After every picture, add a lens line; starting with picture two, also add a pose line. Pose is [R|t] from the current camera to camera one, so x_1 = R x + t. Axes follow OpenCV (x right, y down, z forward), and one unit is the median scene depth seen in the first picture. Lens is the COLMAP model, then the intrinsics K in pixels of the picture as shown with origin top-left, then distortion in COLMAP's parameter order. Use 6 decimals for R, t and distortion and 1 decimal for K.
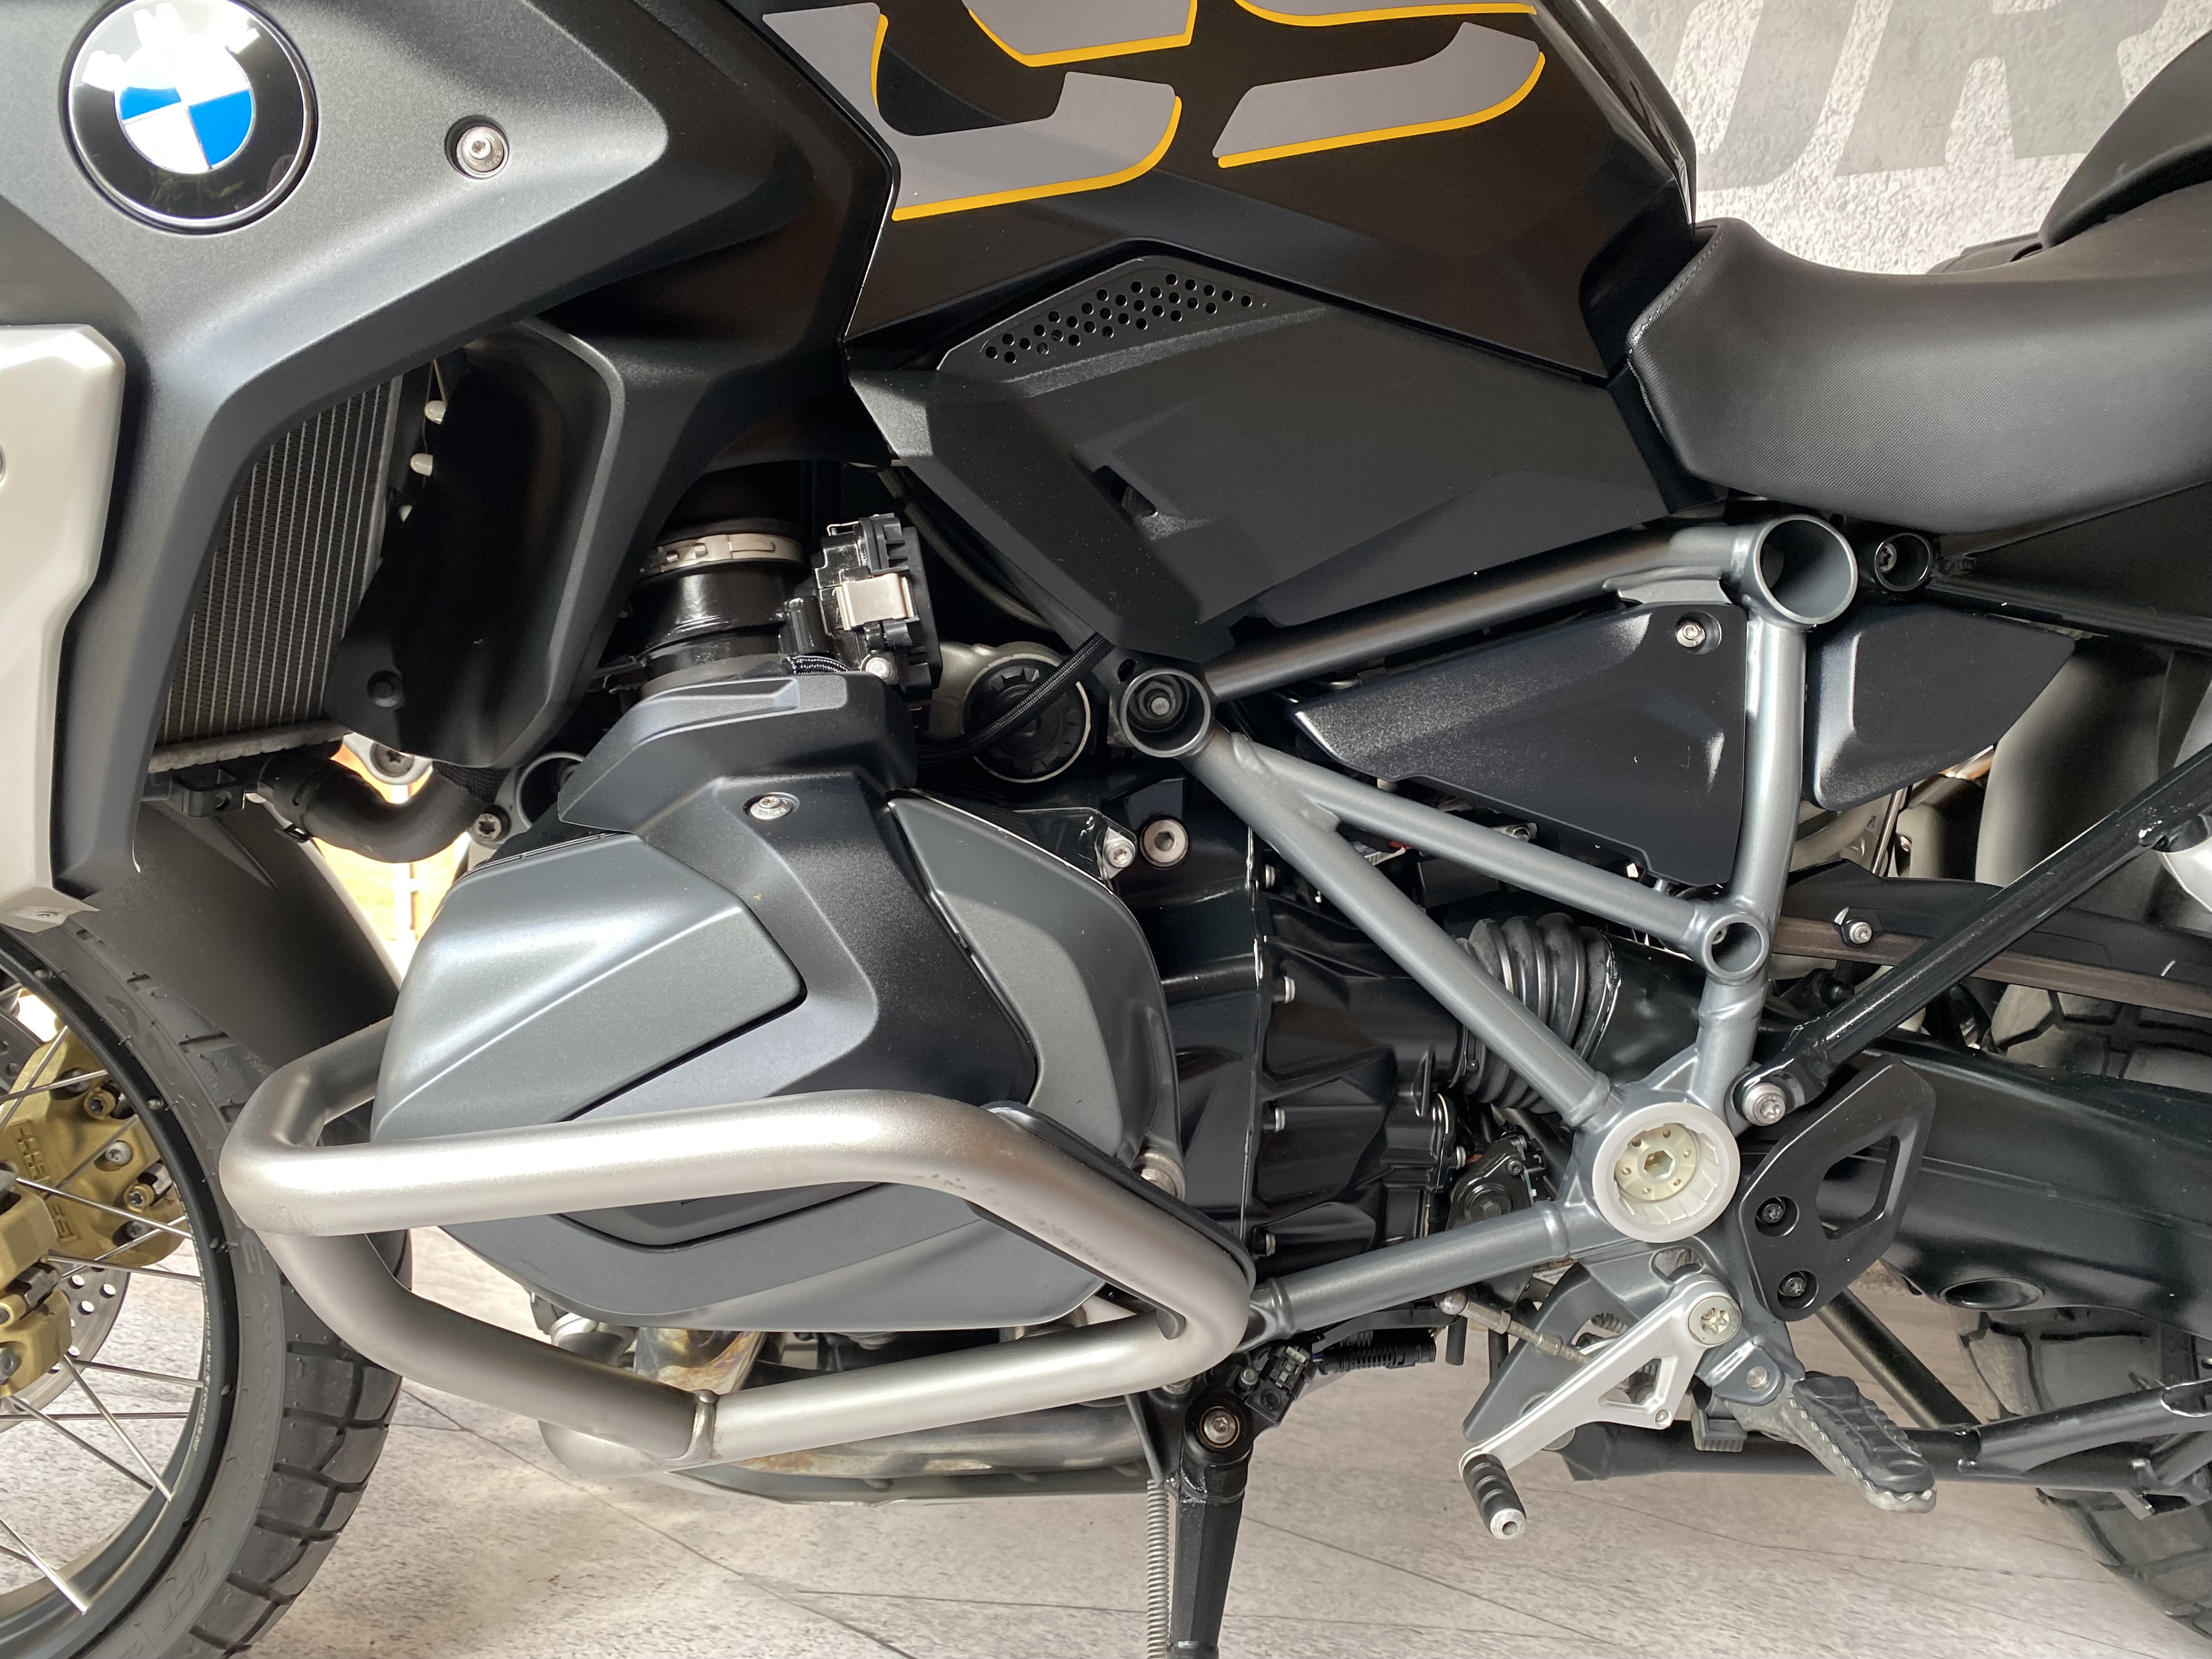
lens RADIAL K [[1698.0, 0, 1106.0], [0, 1698.0, 829.5], [0, 0, 1]] dist [0.002828, 0.000270]
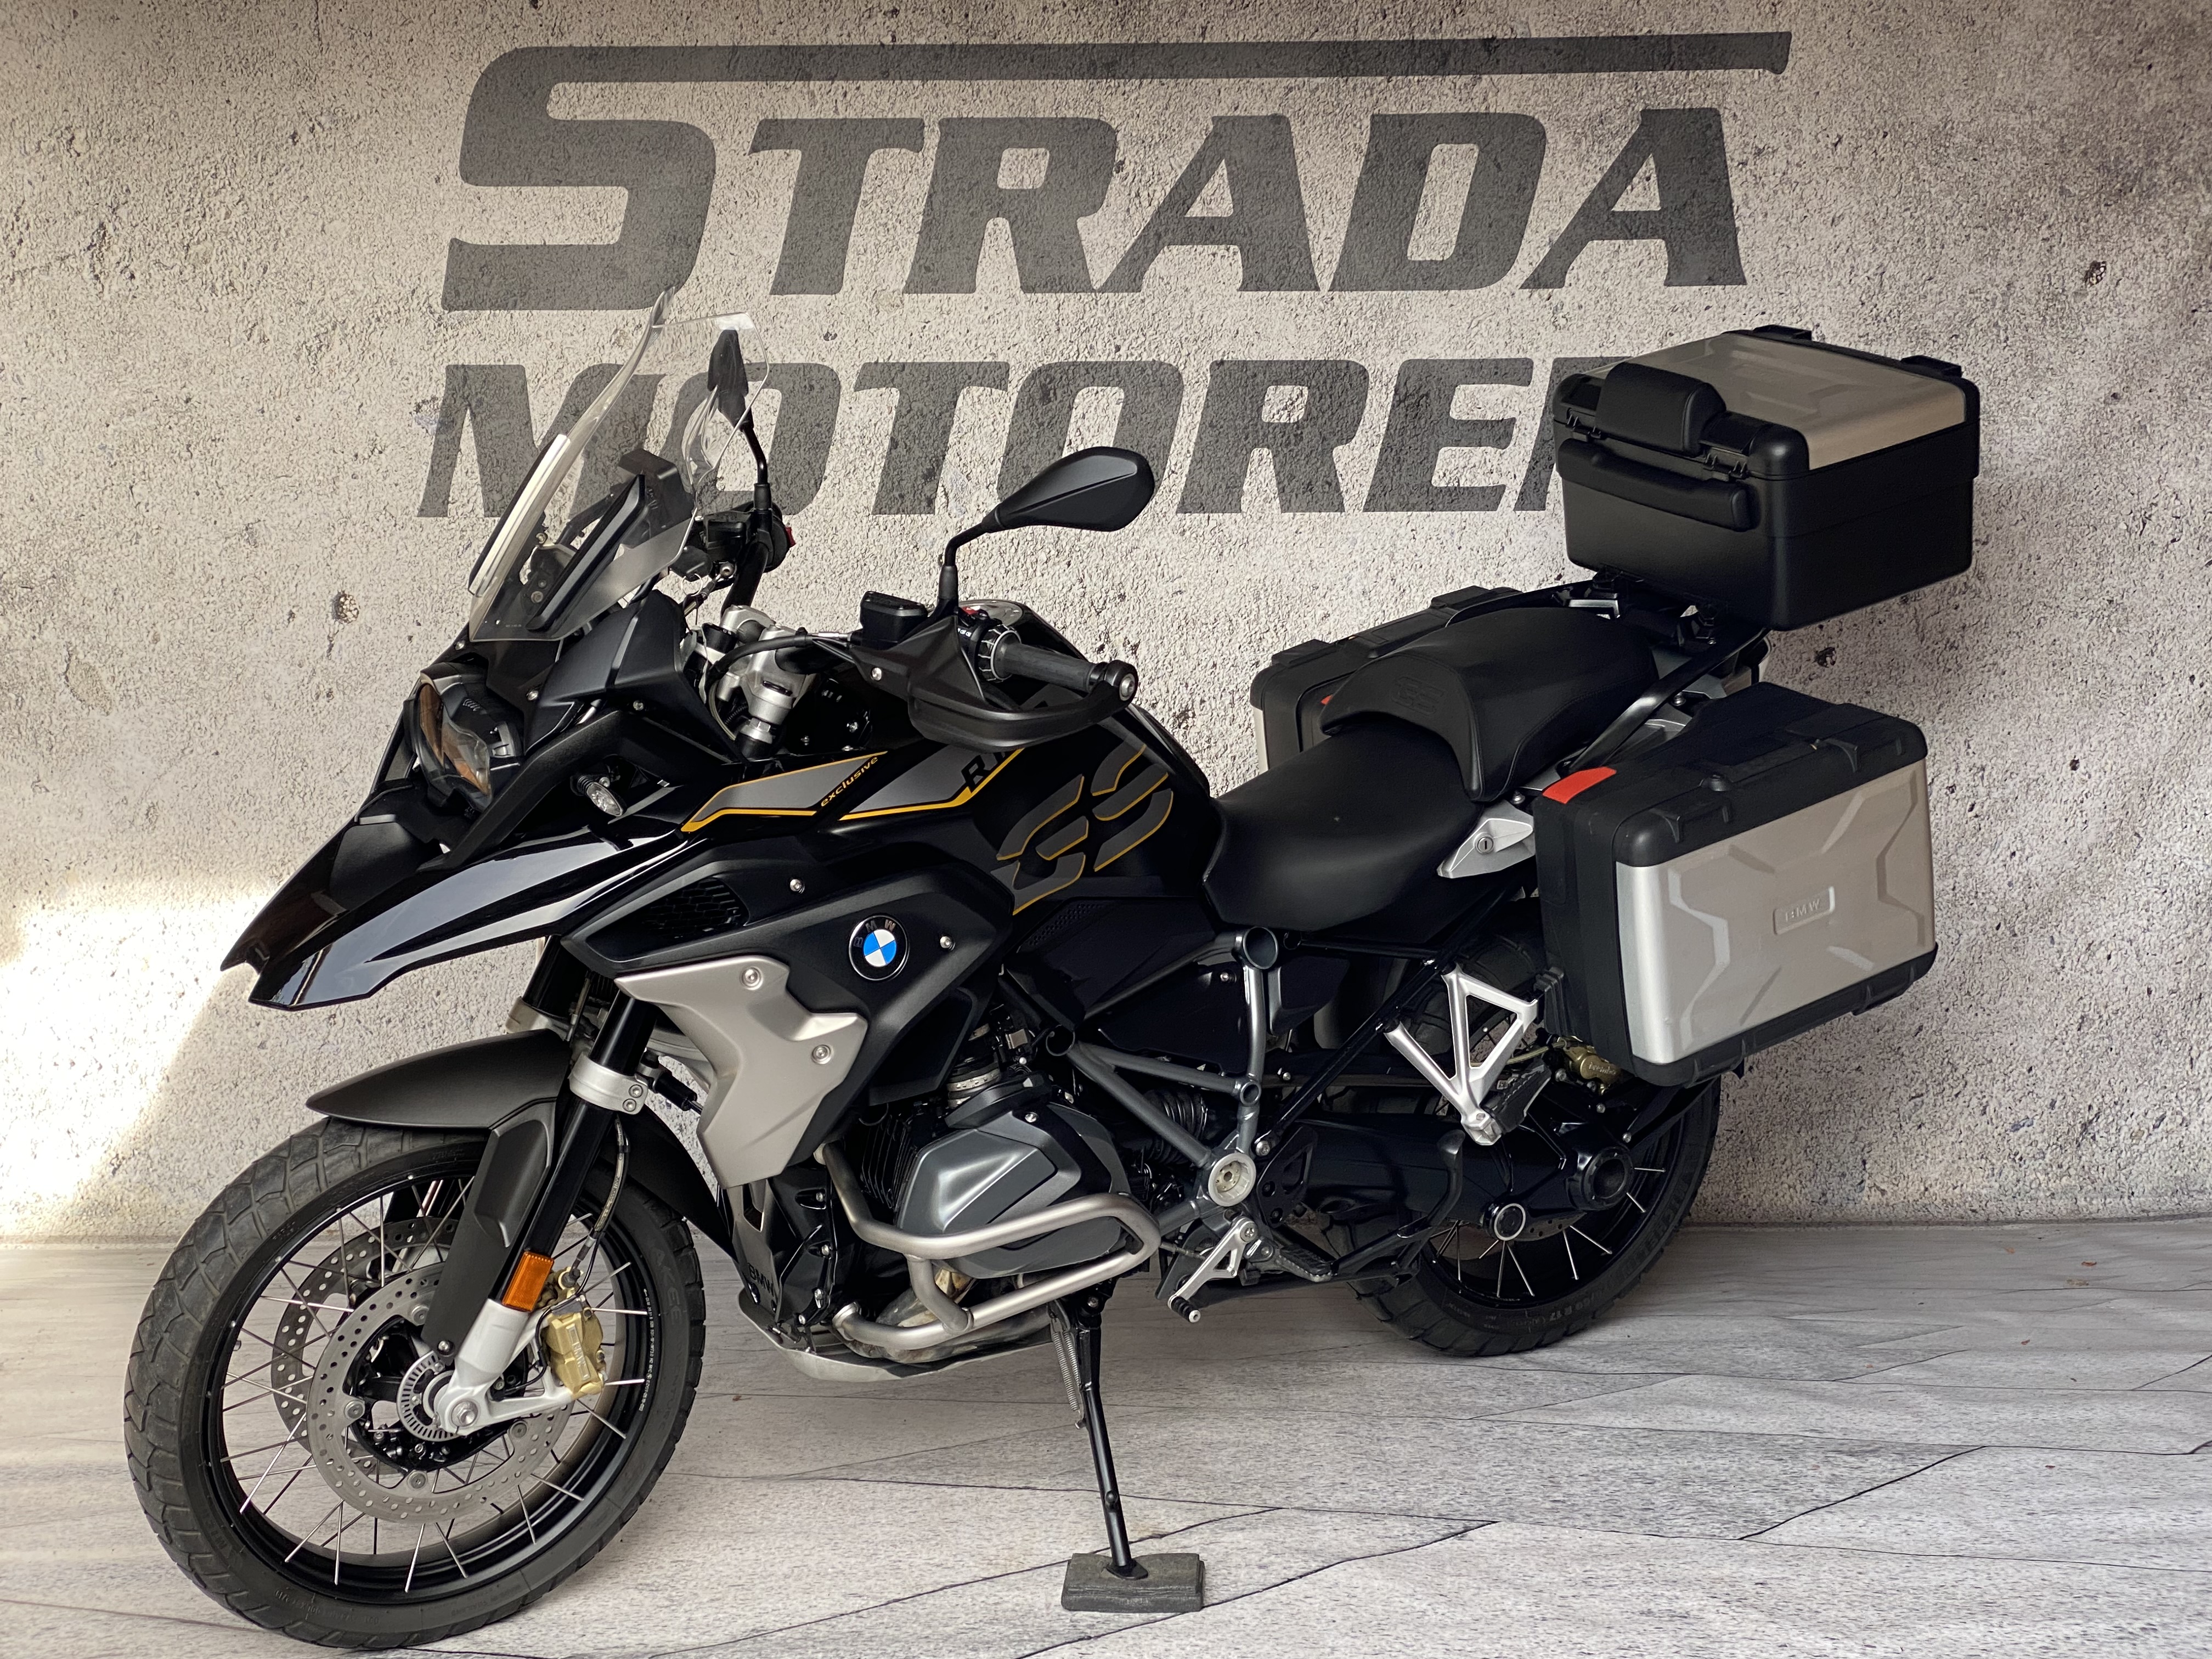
lens RADIAL K [[3301.9, 0, 1131.7], [0, 3301.9, 764.2], [0, 0, 1]] dist [0.175227, -0.167264]
pose [[0.888336, -0.105444, 0.446924, -1.678353], [0.074547, 0.993483, 0.086219, -0.736047], [-0.453103, -0.043275, 0.890407, -2.865770]]
